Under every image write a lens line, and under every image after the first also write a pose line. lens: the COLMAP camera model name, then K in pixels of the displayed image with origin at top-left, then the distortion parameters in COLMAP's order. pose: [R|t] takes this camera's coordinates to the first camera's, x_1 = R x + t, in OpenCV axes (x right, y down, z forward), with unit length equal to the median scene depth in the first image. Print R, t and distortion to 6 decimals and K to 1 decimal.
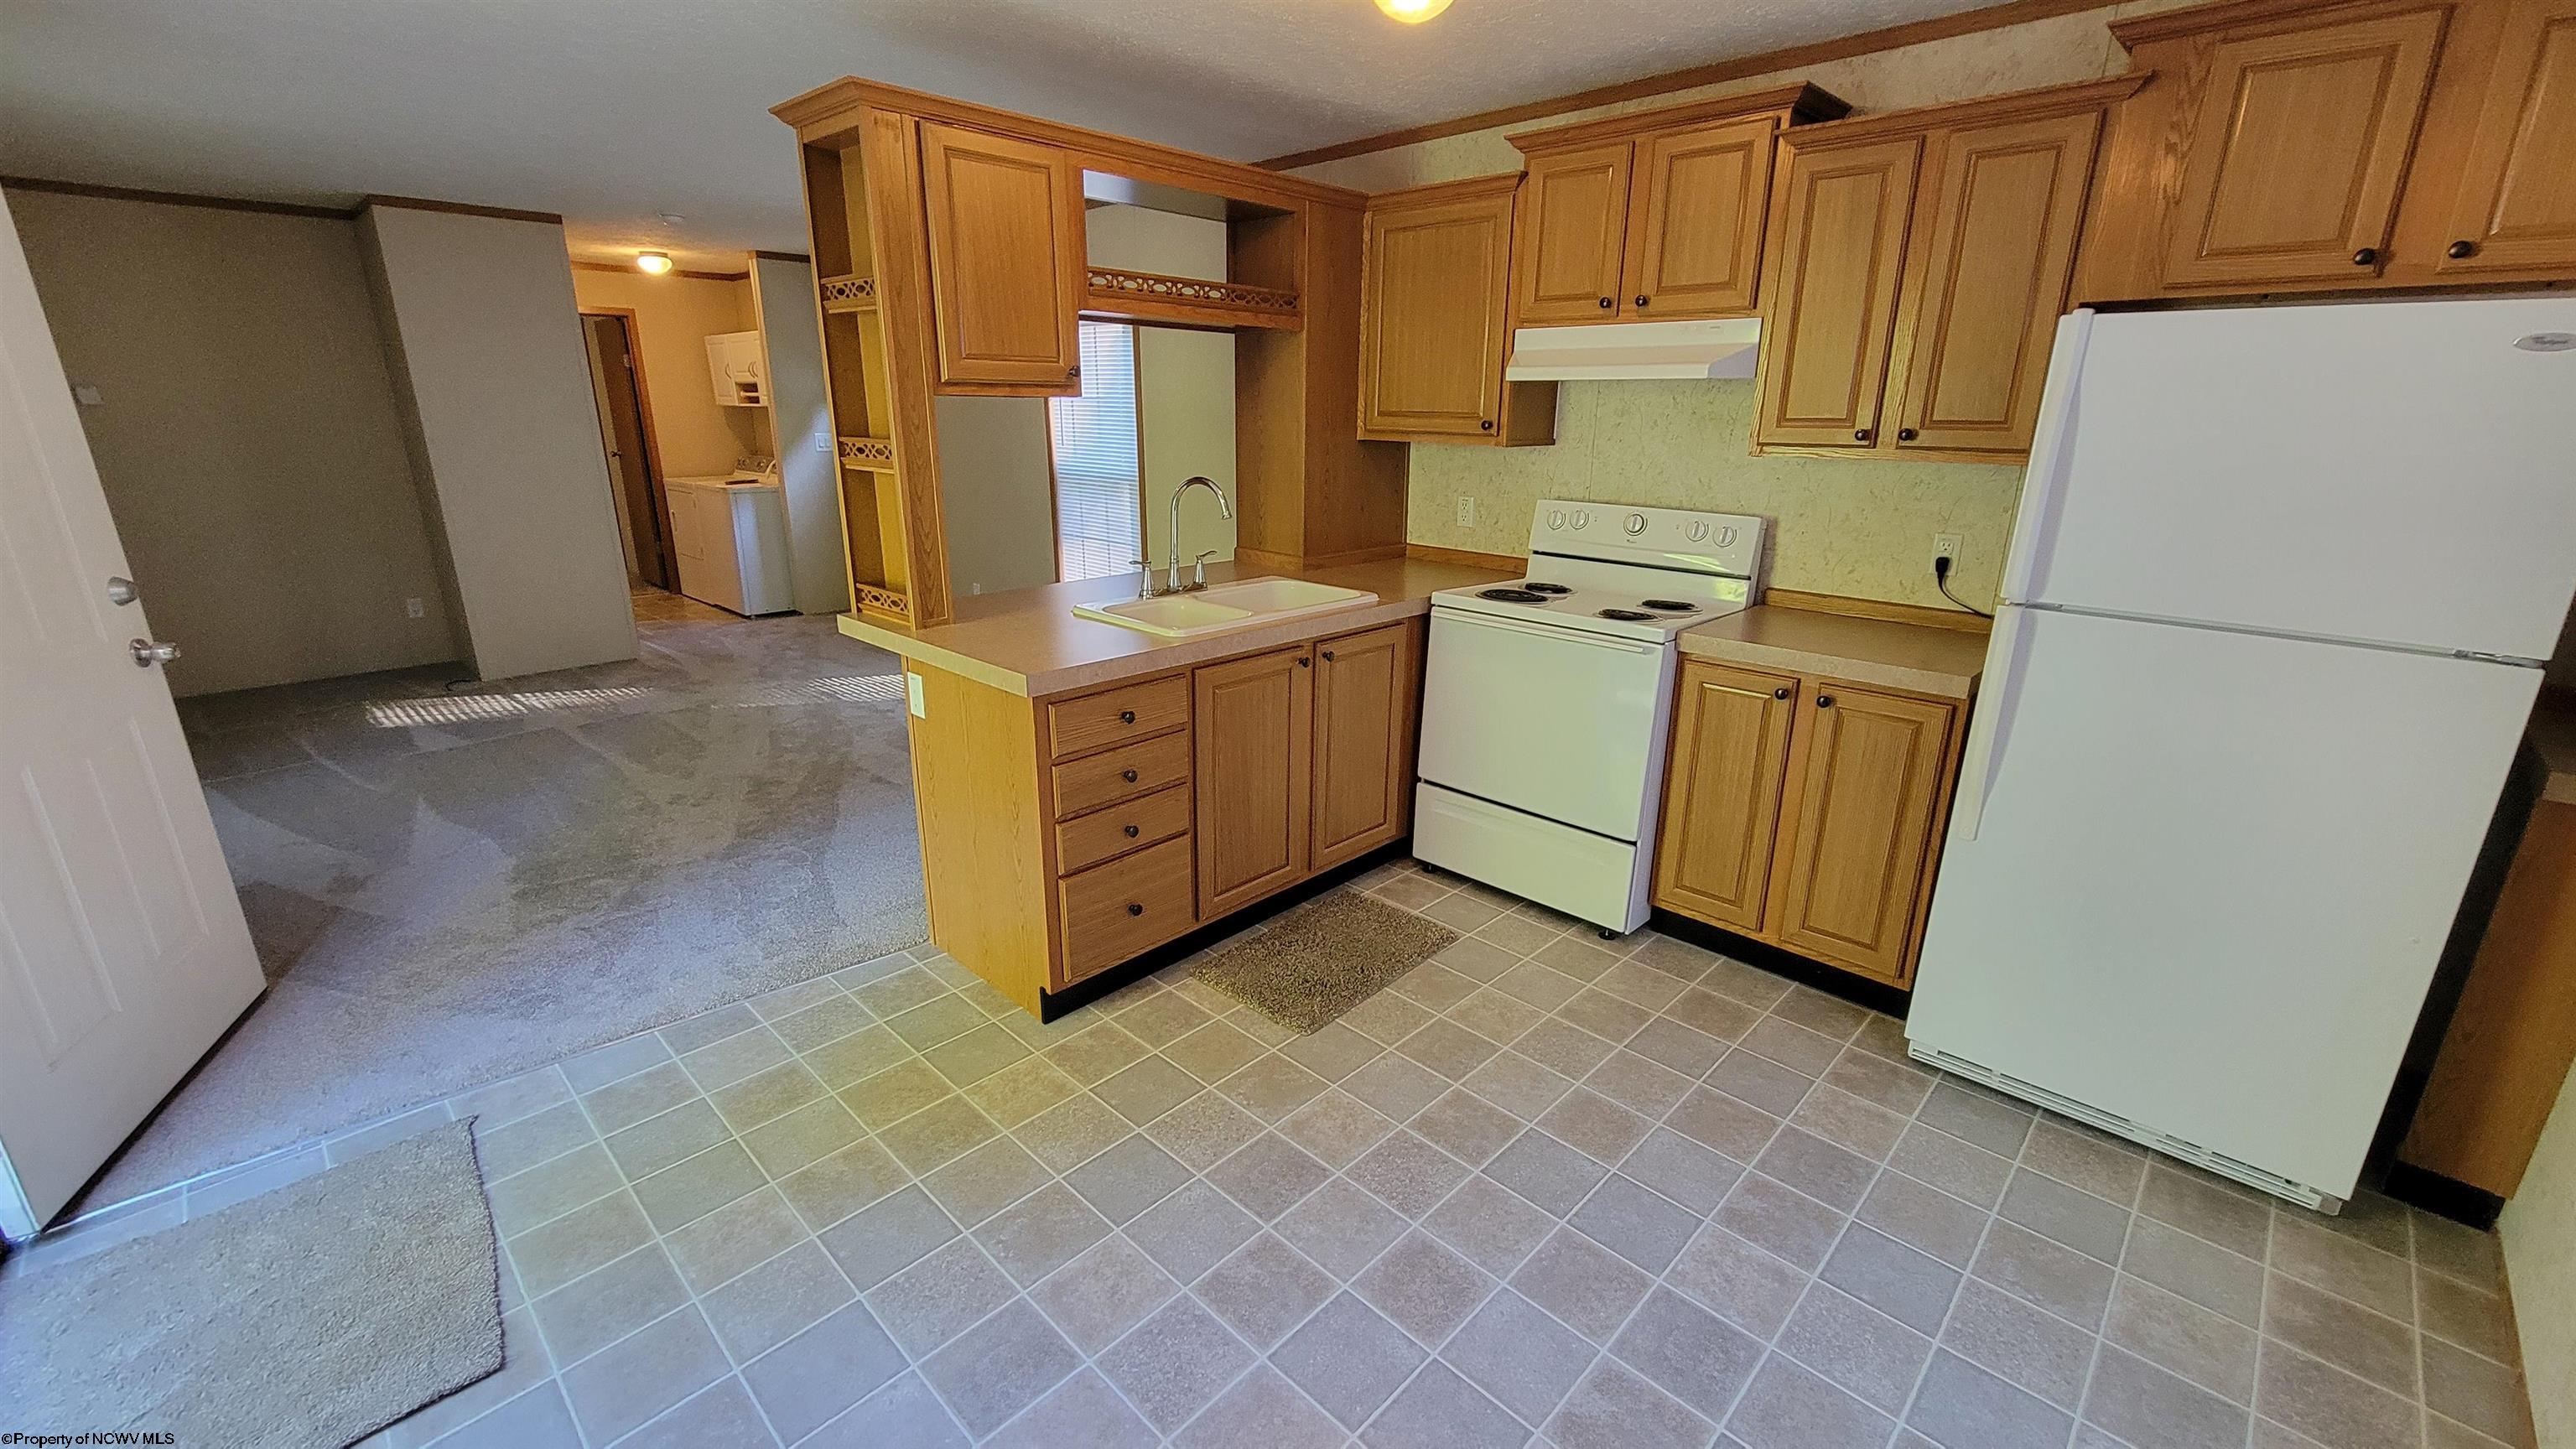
lens RADIAL K [[1039.3, 0, 1297.9], [0, 1039.3, 735.9], [0, 0, 1]] dist [-0.010218, -0.000365]
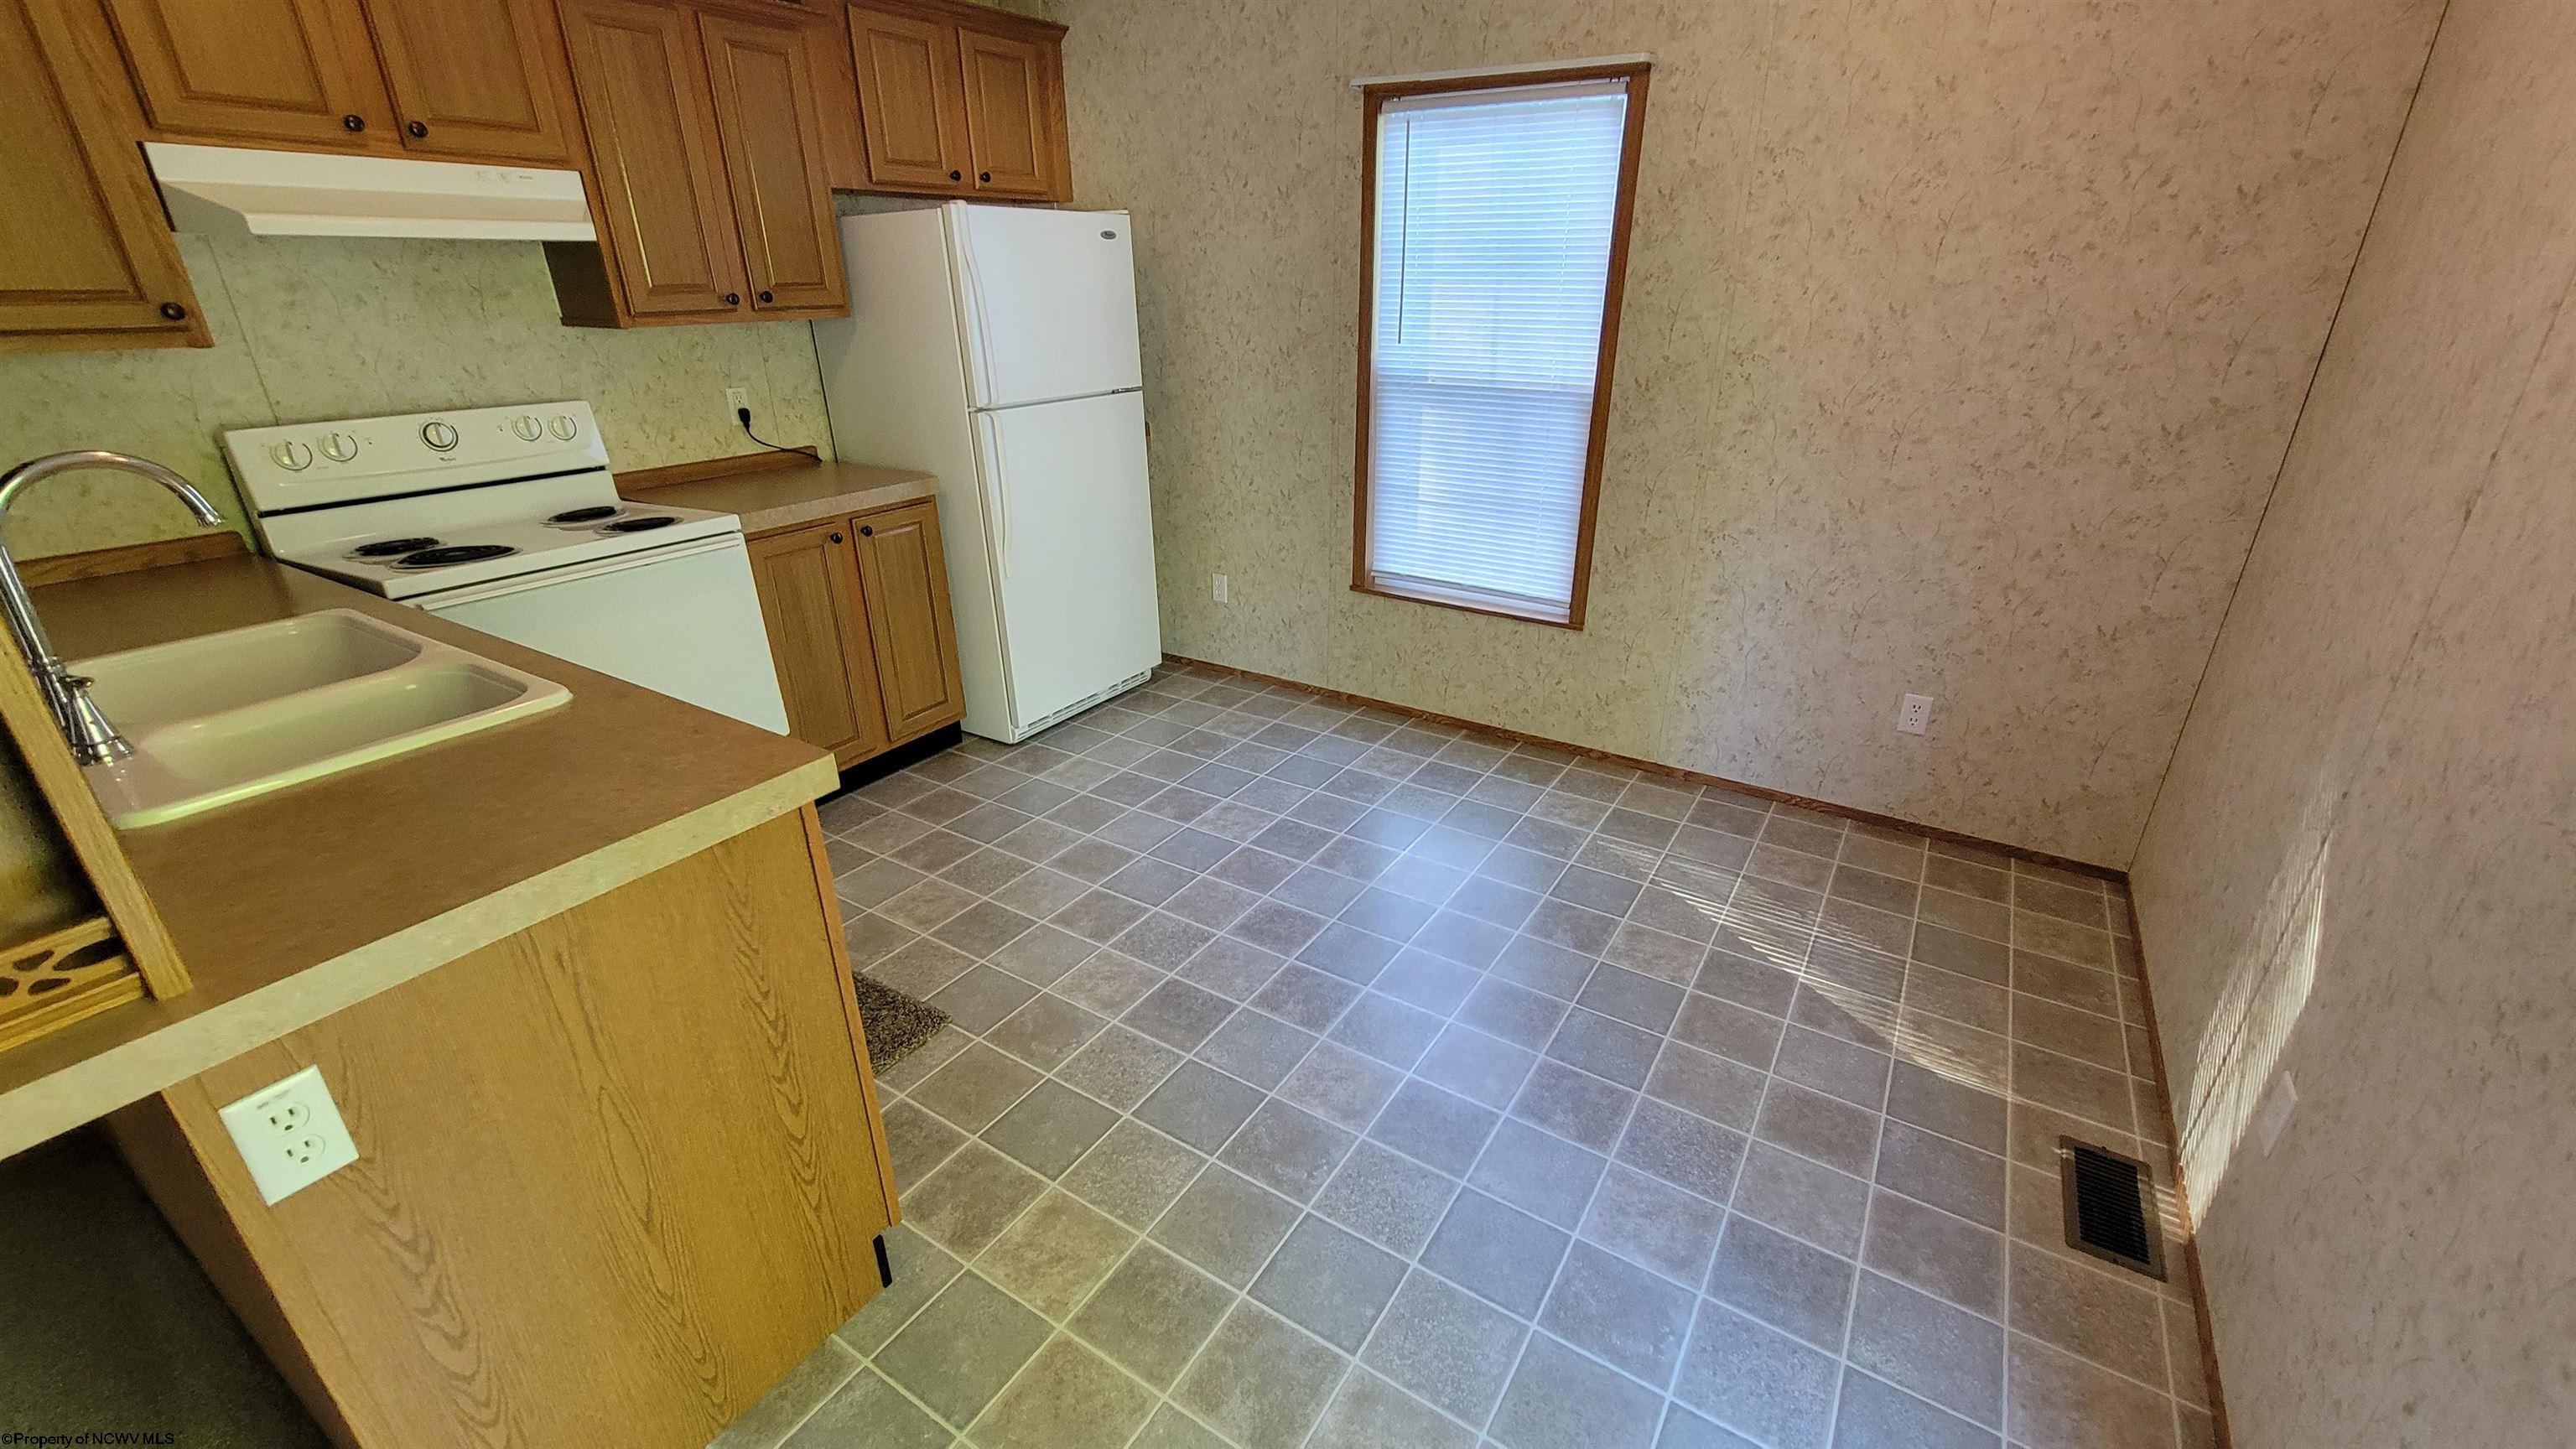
lens RADIAL K [[1047.8, 0, 1288.0], [0, 1047.8, 724.5], [0, 0, 1]] dist [-0.001107, 0.002212]
pose [[-0.200602, -0.394135, 0.896893, -0.693418], [0.301246, 0.846329, 0.439293, -0.210306], [-0.932207, 0.358308, -0.051044, 0.642115]]
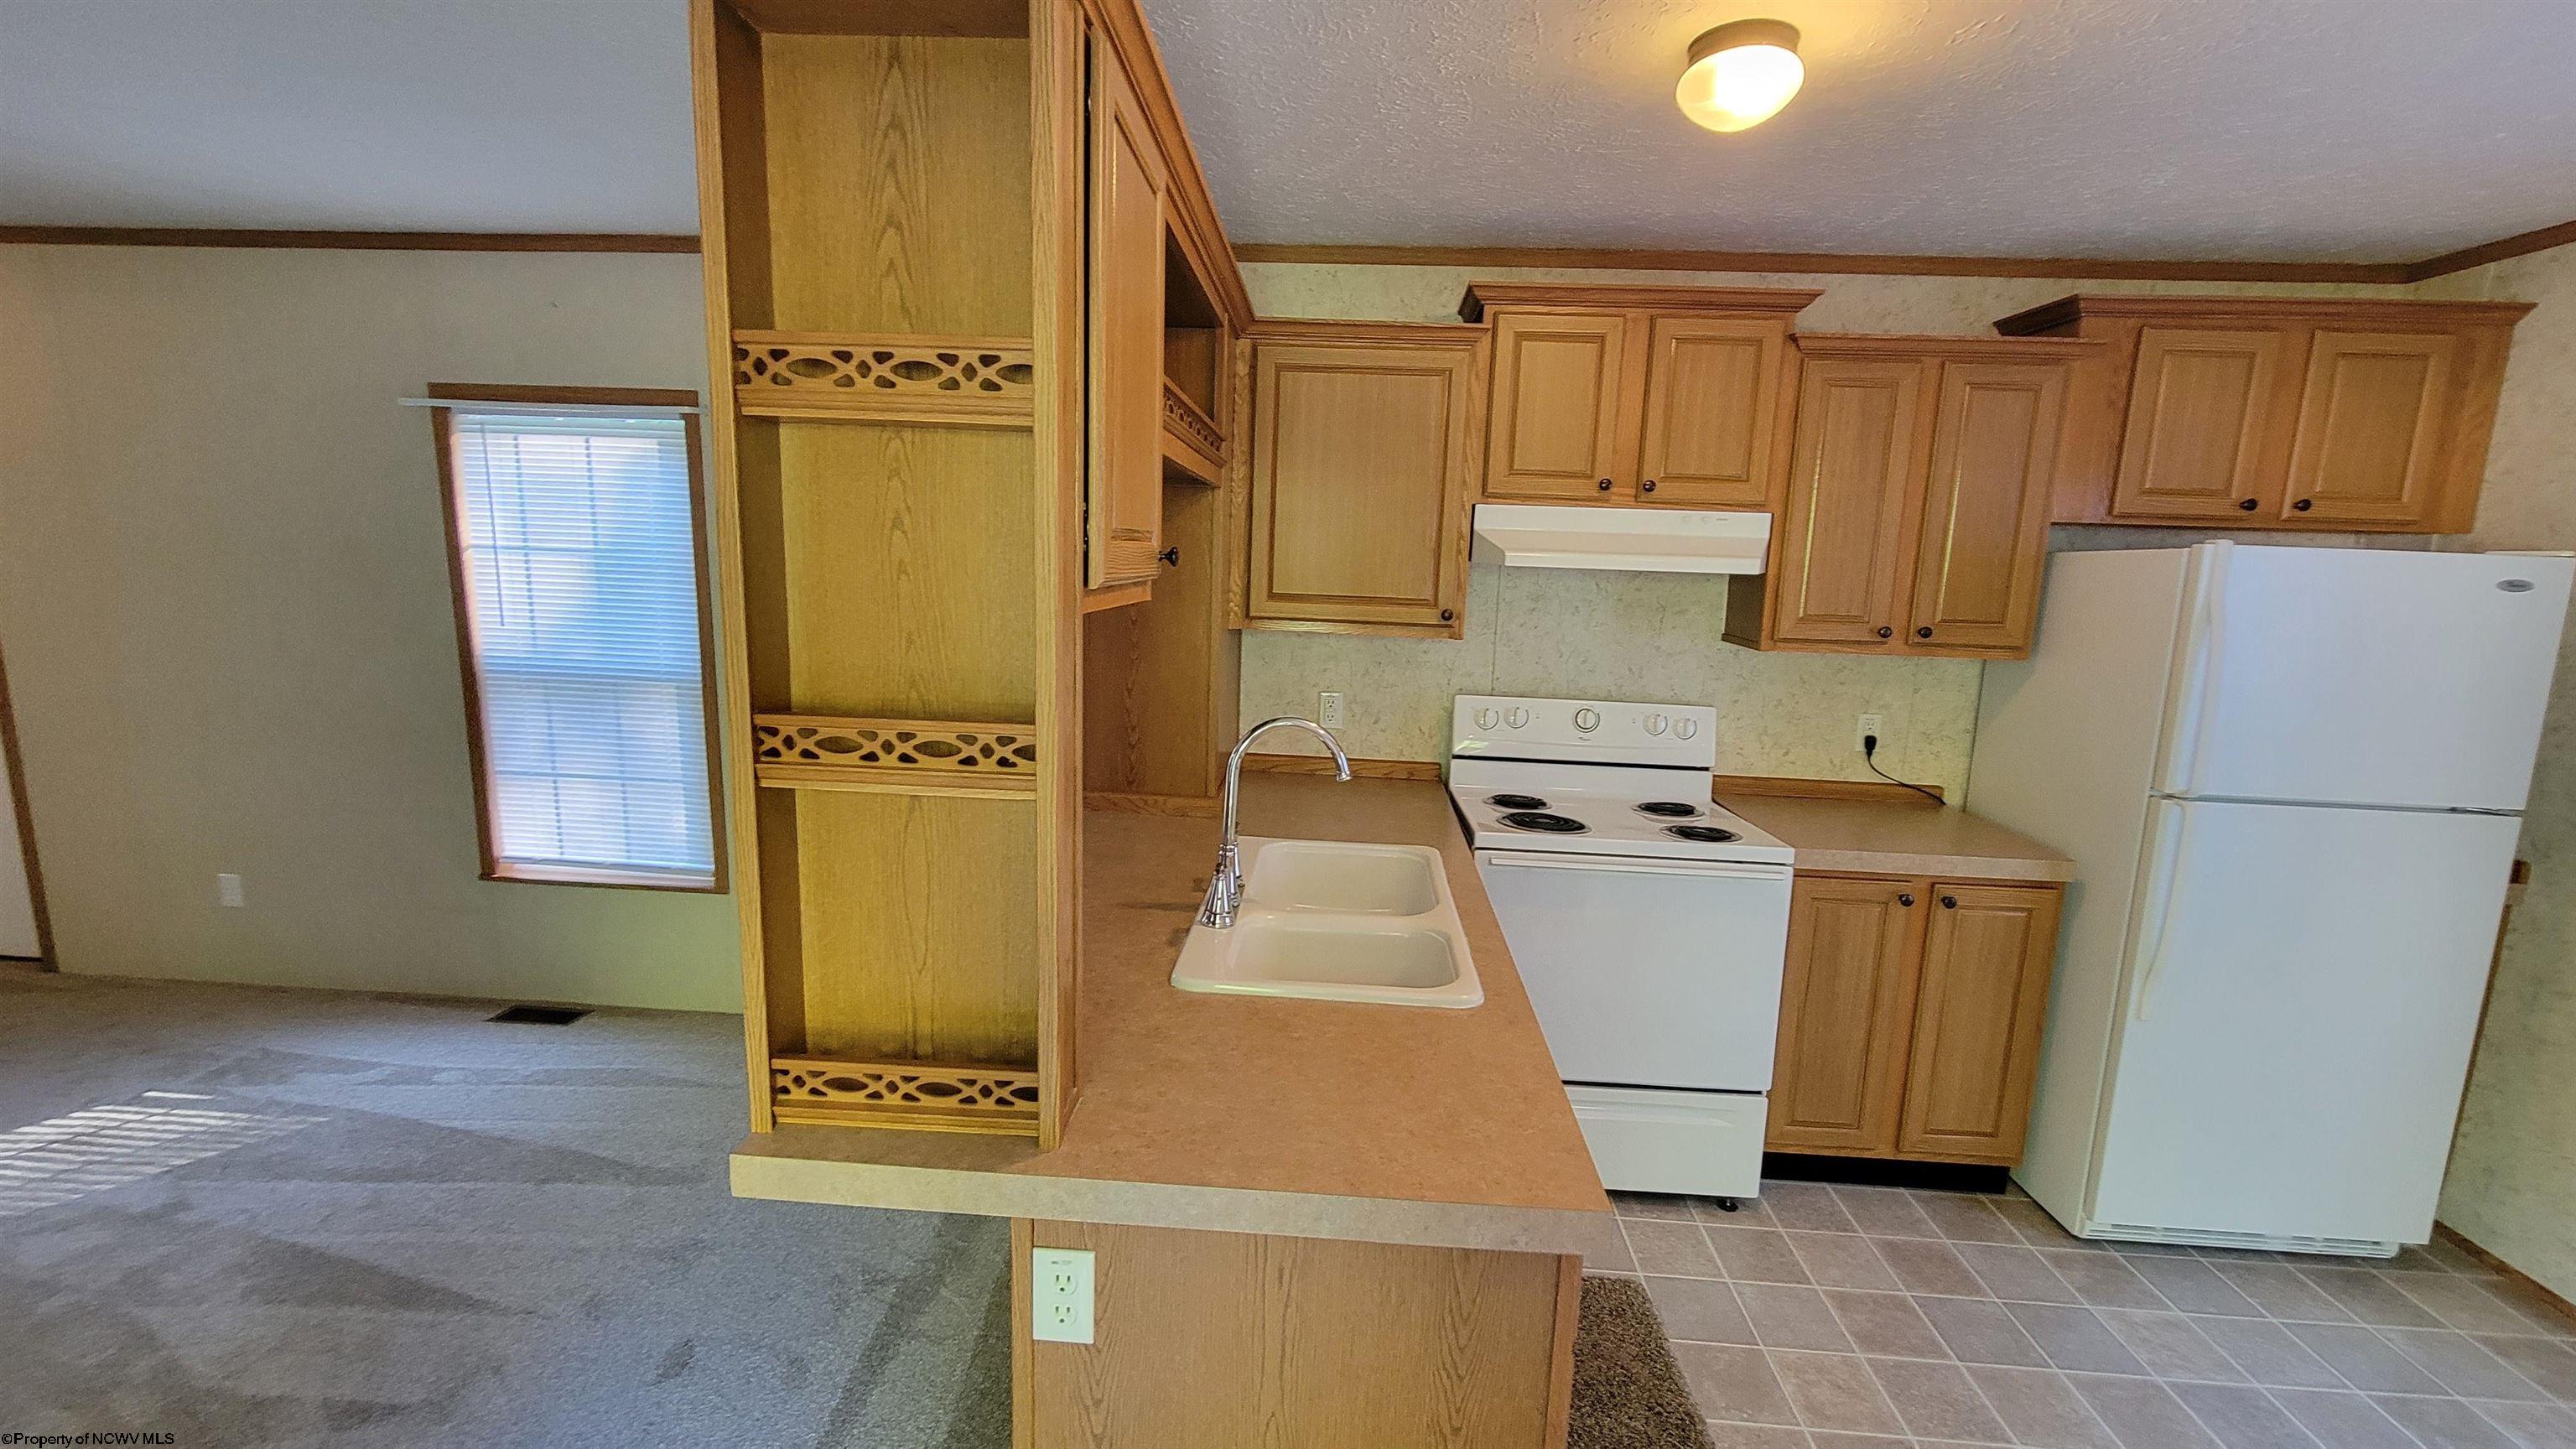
lens RADIAL K [[1048.8, 0, 1288.0], [0, 1048.8, 724.5], [0, 0, 1]] dist [0.002366, -0.004128]
pose [[0.759237, -0.090509, 0.644490, -0.548936], [0.169534, 0.983598, -0.061586, -0.226024], [-0.628345, 0.156022, 0.762128, 0.566957]]
